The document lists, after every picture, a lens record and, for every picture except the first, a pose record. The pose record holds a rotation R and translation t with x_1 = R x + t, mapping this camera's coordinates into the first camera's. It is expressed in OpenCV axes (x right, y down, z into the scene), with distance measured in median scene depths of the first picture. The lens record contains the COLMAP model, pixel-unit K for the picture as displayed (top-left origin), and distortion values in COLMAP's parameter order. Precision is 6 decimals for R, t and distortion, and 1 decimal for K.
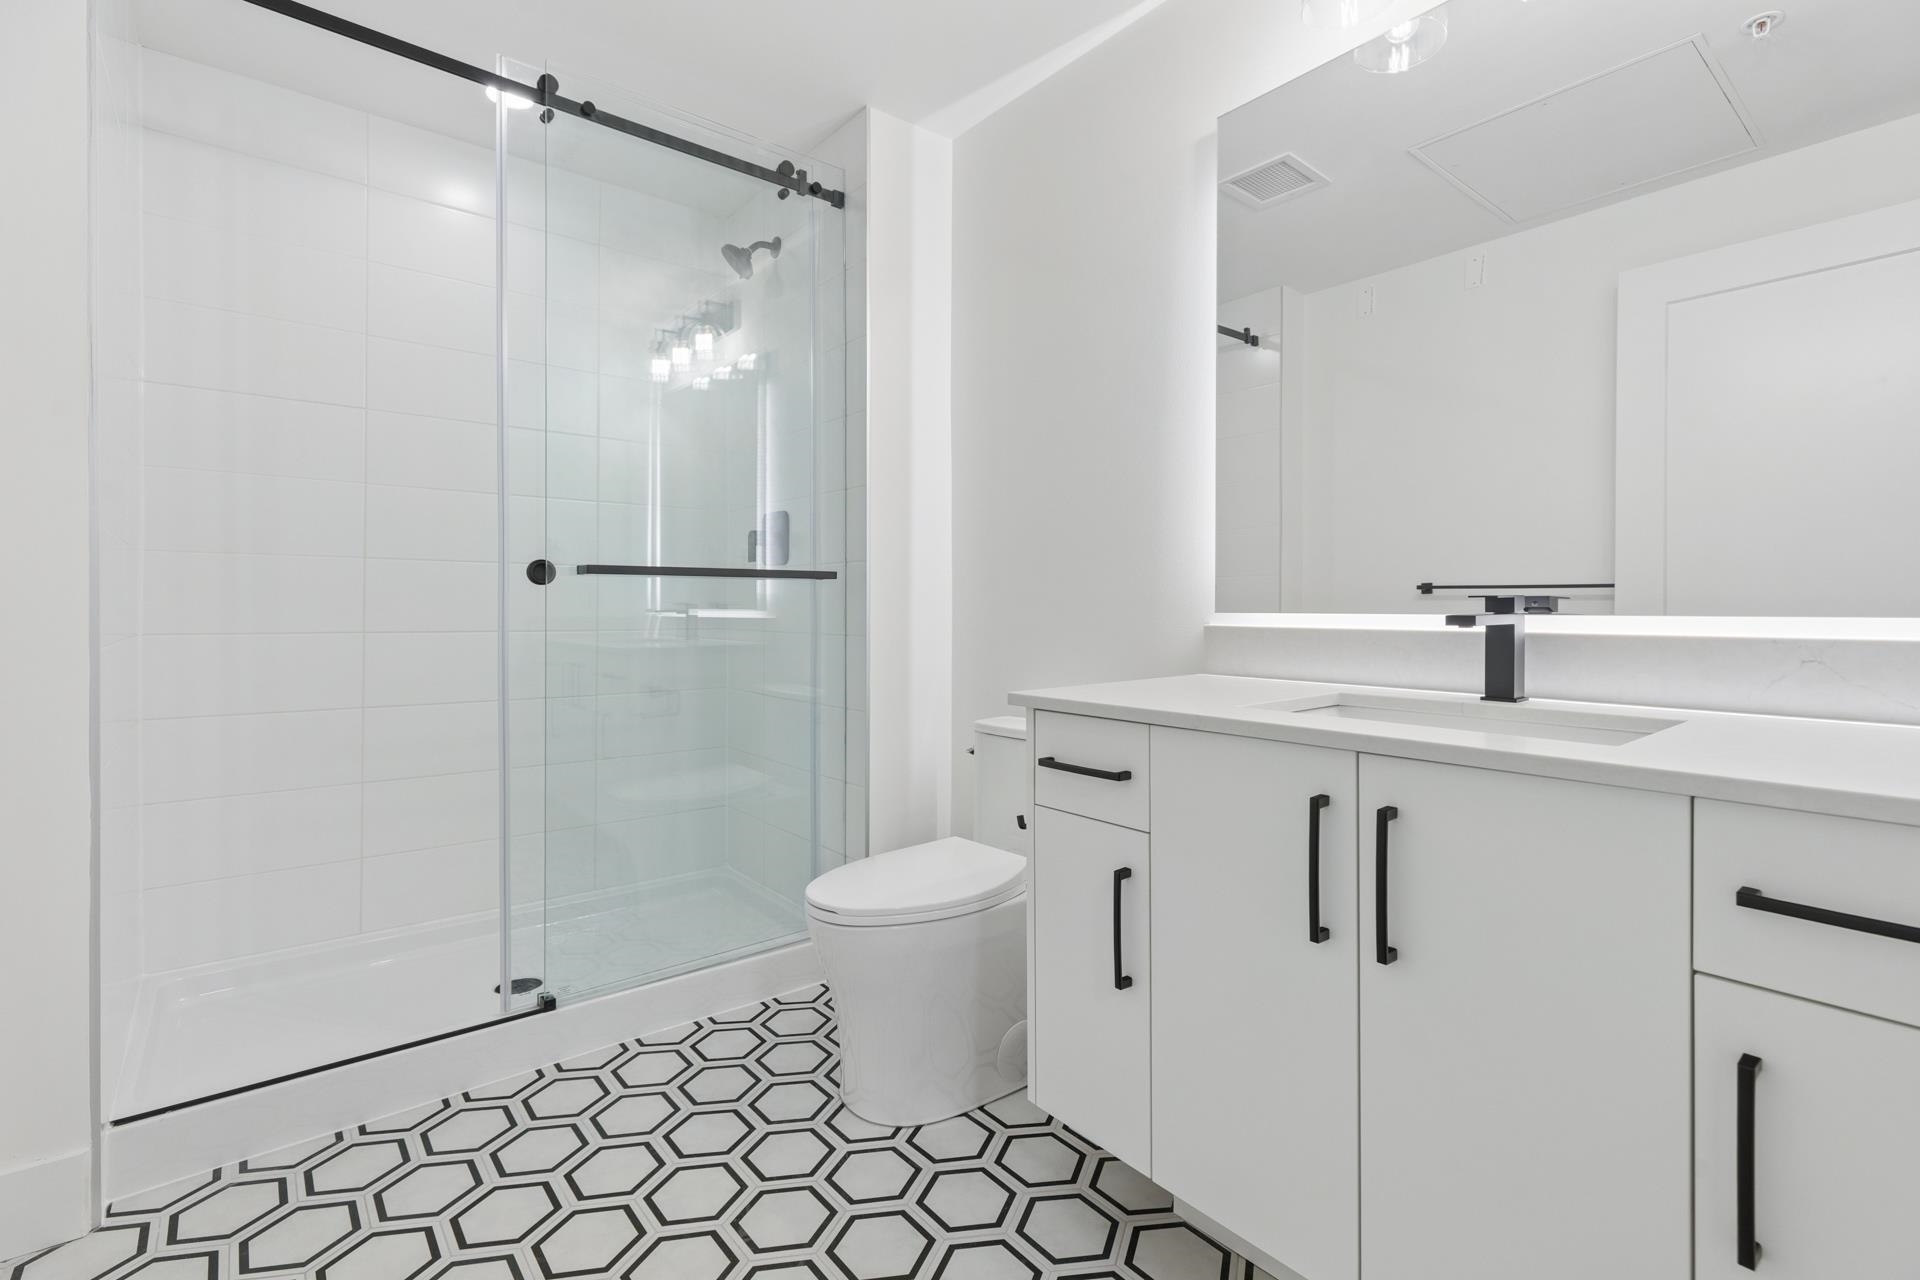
lens RADIAL K [[880.2, 0, 967.7], [0, 880.2, 597.5], [0, 0, 1]] dist [0.003149, 0.000458]
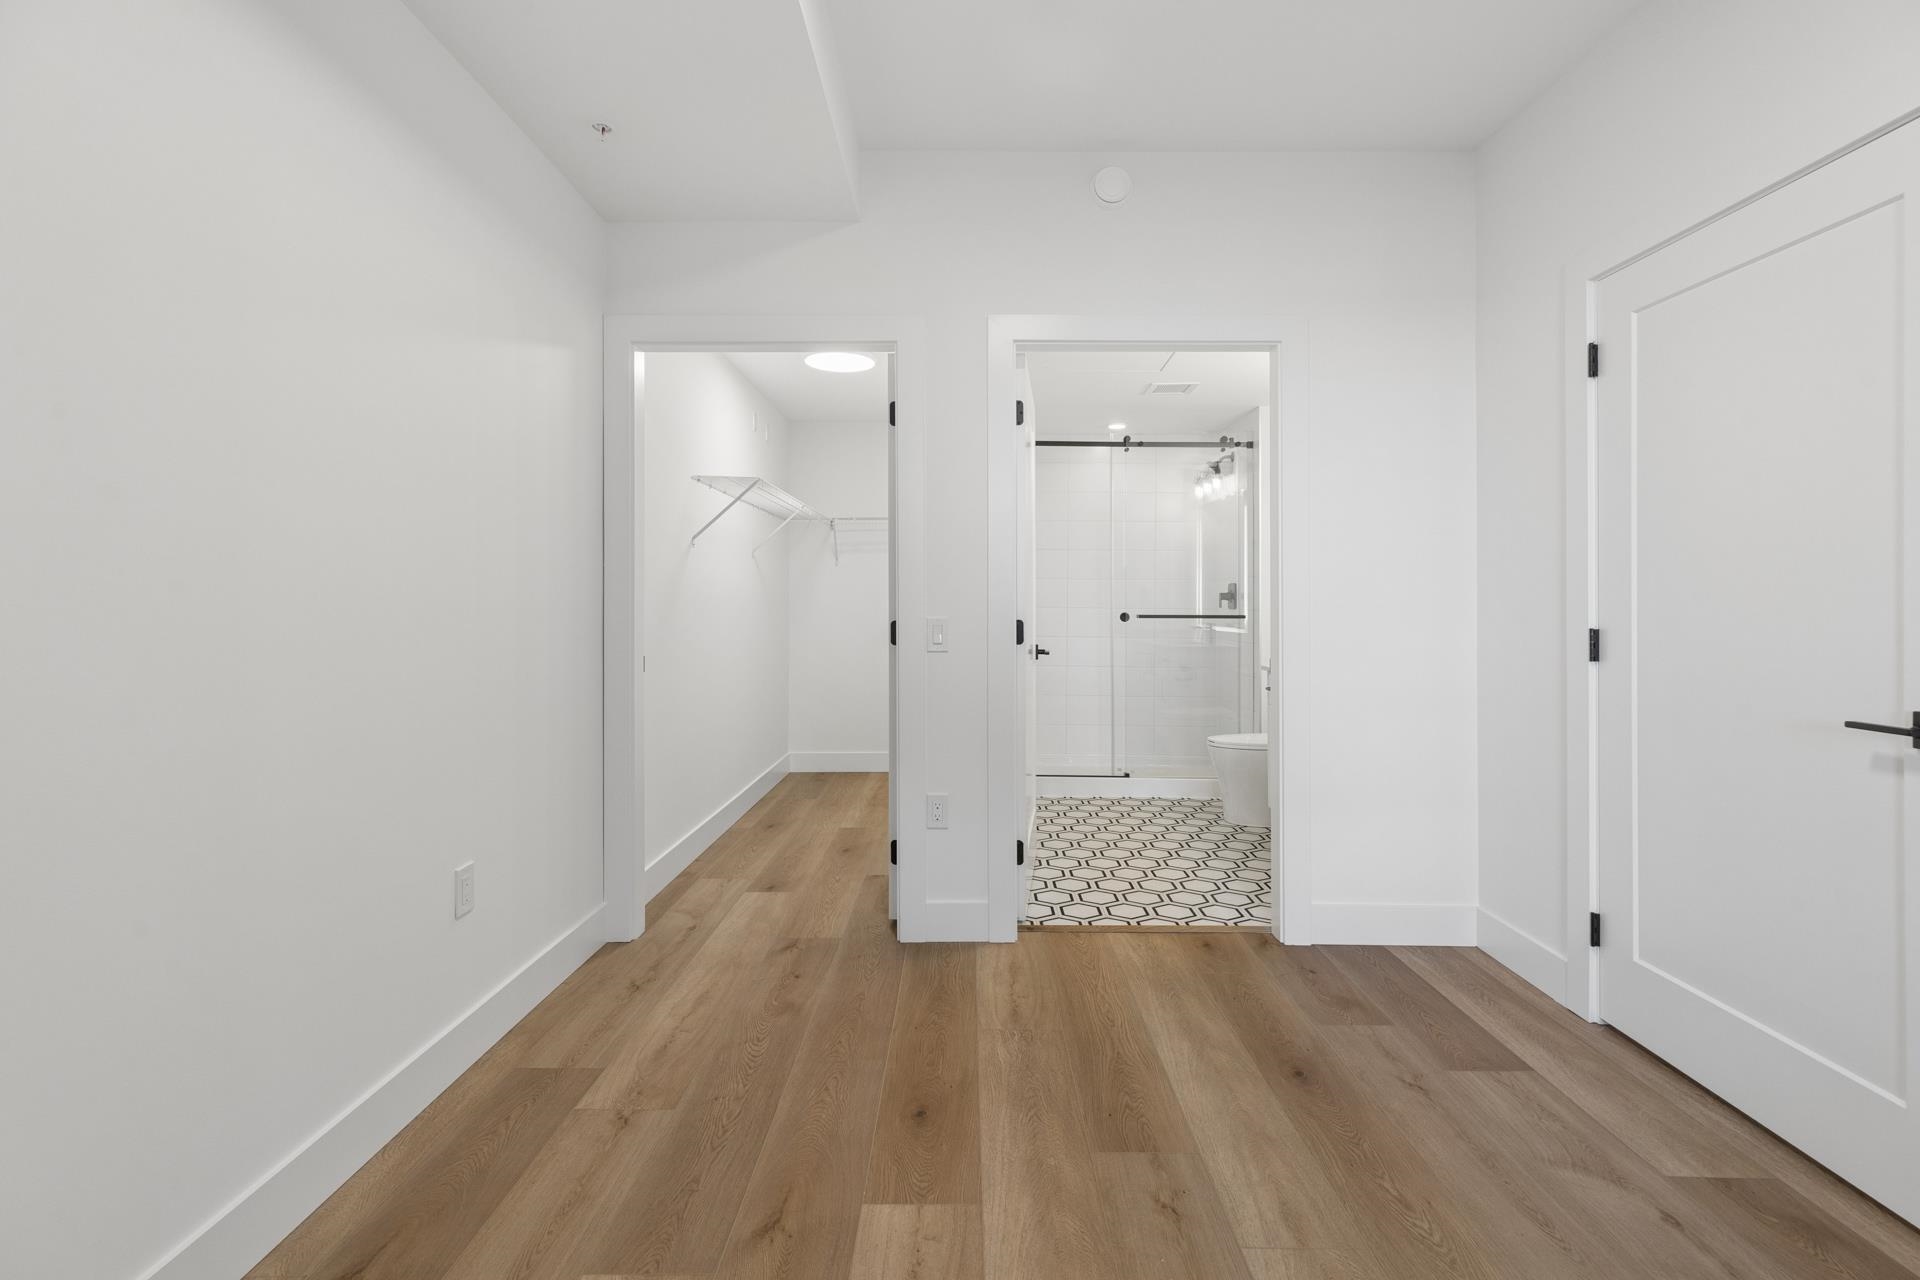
lens RADIAL K [[880.2, 0, 967.7], [0, 880.2, 597.5], [0, 0, 1]] dist [0.003149, 0.000458]
pose [[0.777654, -0.002869, -0.628686, 0.689127], [0.000141, 0.999990, -0.004389, -0.063754], [0.628692, 0.003325, 0.777647, -1.153676]]
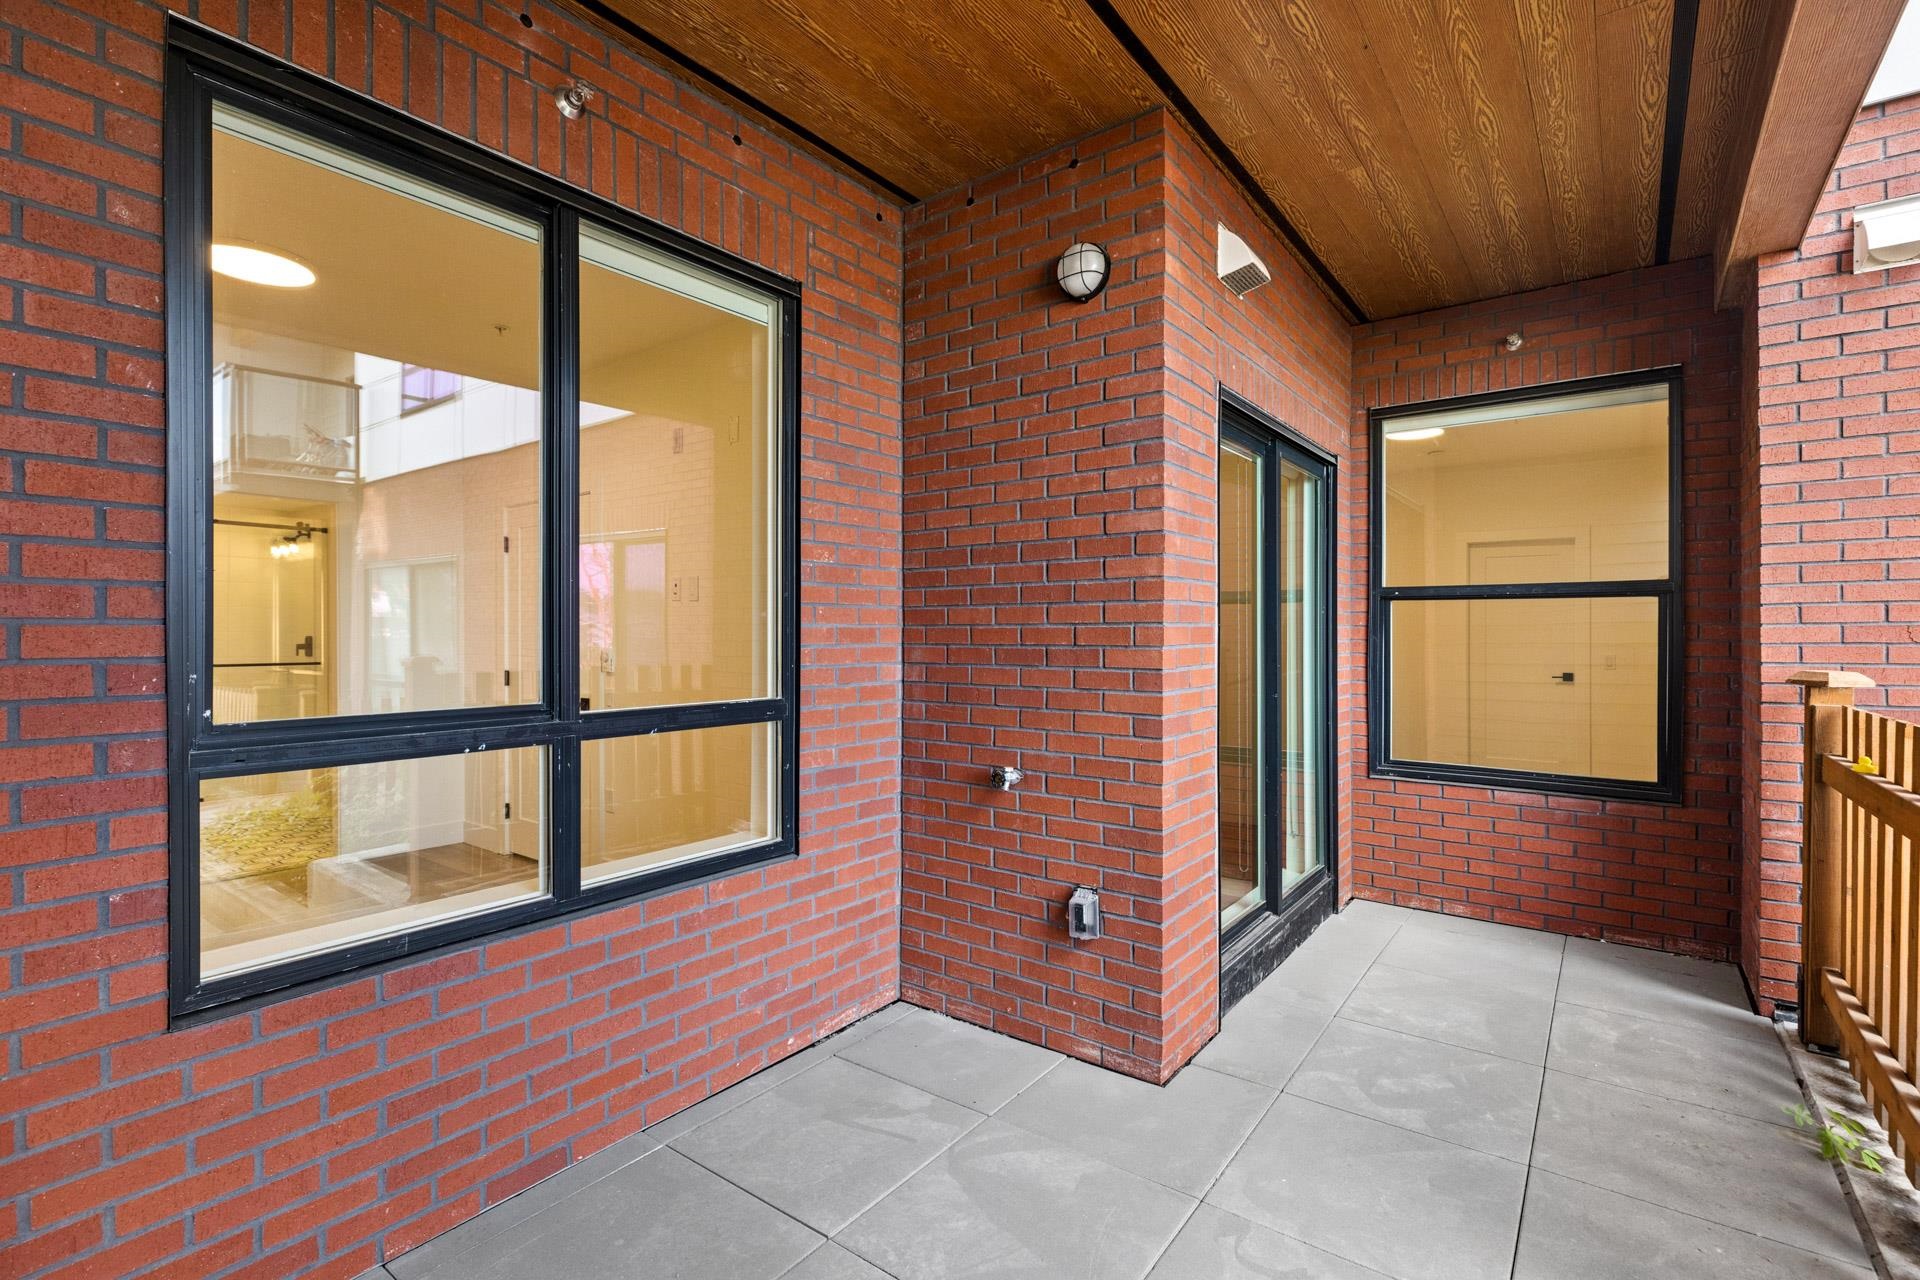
lens RADIAL K [[863.0, 0, 961.5], [0, 863.0, 635.1], [0, 0, 1]] dist [0.002458, -0.000227]
pose [[0.968531, 0.000229, 0.248894, 1.161463], [-0.000445, 1.000000, 0.000810, -0.118561], [-0.248894, -0.000895, 0.968530, -2.237927]]
